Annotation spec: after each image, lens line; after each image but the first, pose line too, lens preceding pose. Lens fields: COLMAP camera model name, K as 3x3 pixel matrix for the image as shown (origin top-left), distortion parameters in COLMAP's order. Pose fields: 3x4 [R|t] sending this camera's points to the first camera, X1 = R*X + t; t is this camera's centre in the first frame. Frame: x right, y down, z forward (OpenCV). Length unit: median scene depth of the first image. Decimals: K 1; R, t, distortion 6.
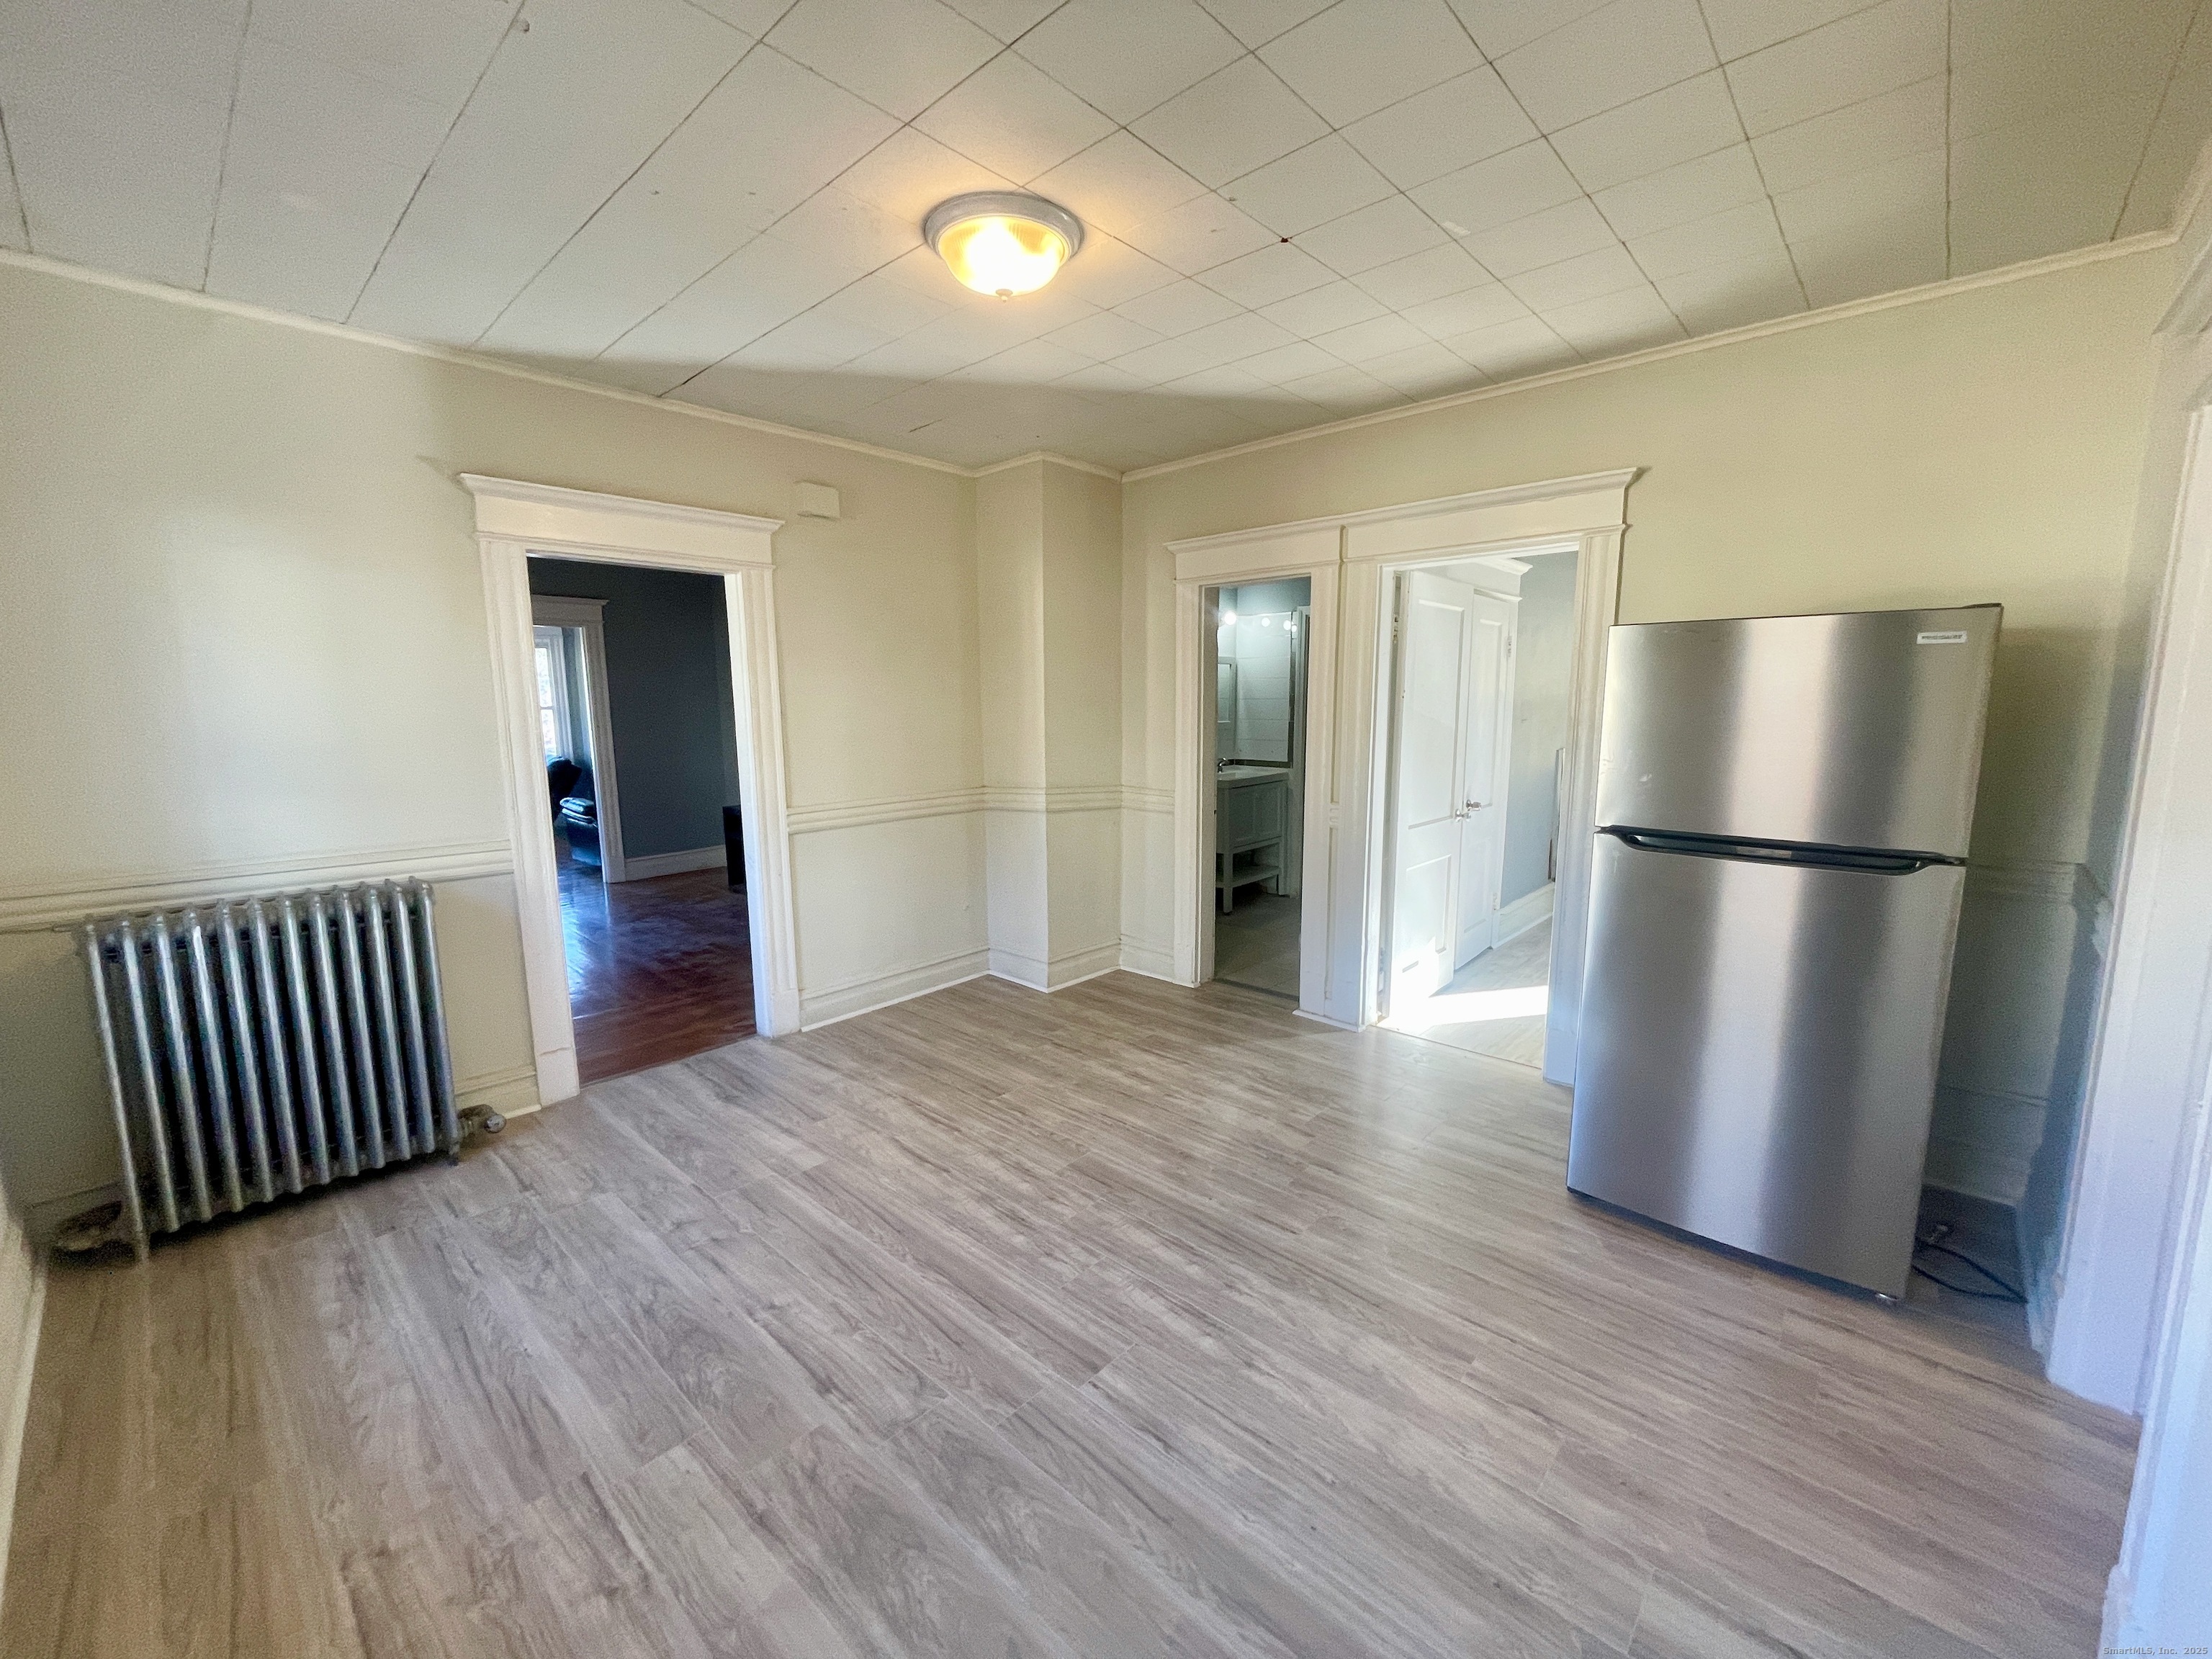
lens RADIAL K [[889.1, 0, 1107.5], [0, 889.1, 823.9], [0, 0, 1]] dist [-0.002757, -0.000093]
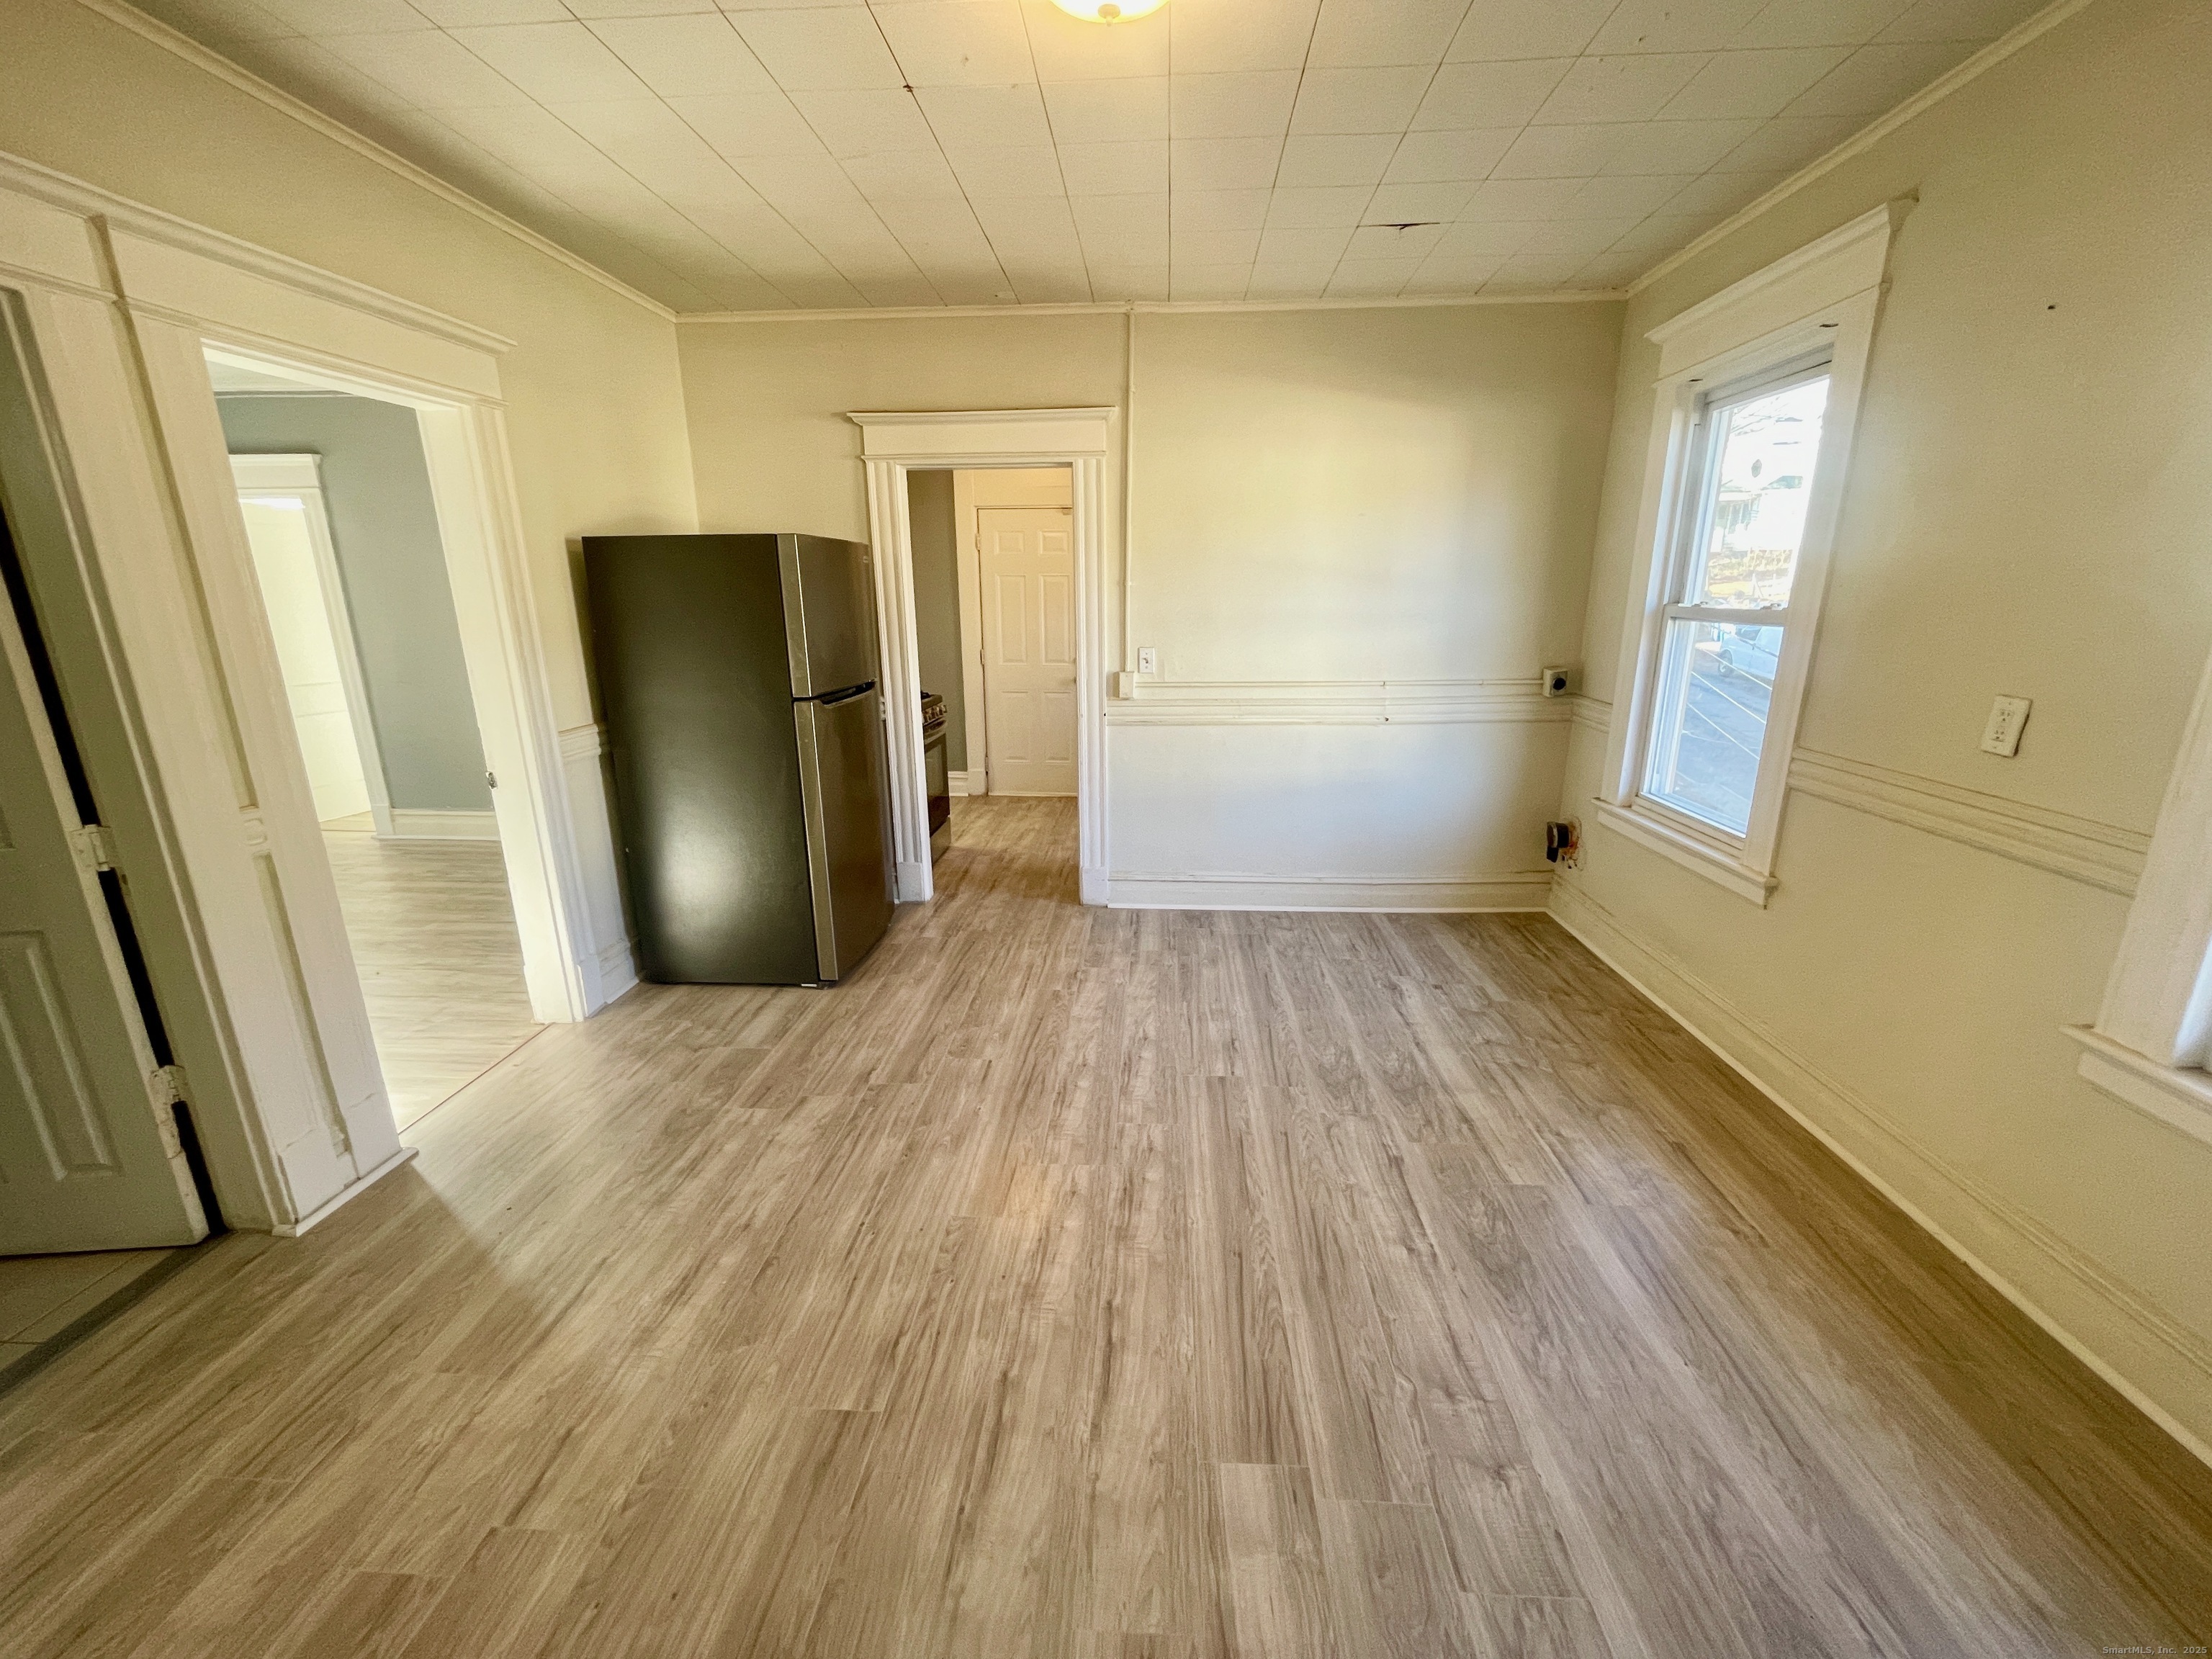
lens RADIAL K [[889.1, 0, 1107.5], [0, 889.1, 823.9], [0, 0, 1]] dist [-0.002757, -0.000093]
pose [[-0.626358, -0.188285, 0.756455, -0.796849], [0.123999, 0.933972, 0.335142, -0.225037], [-0.769610, 0.303719, -0.561654, 1.628540]]
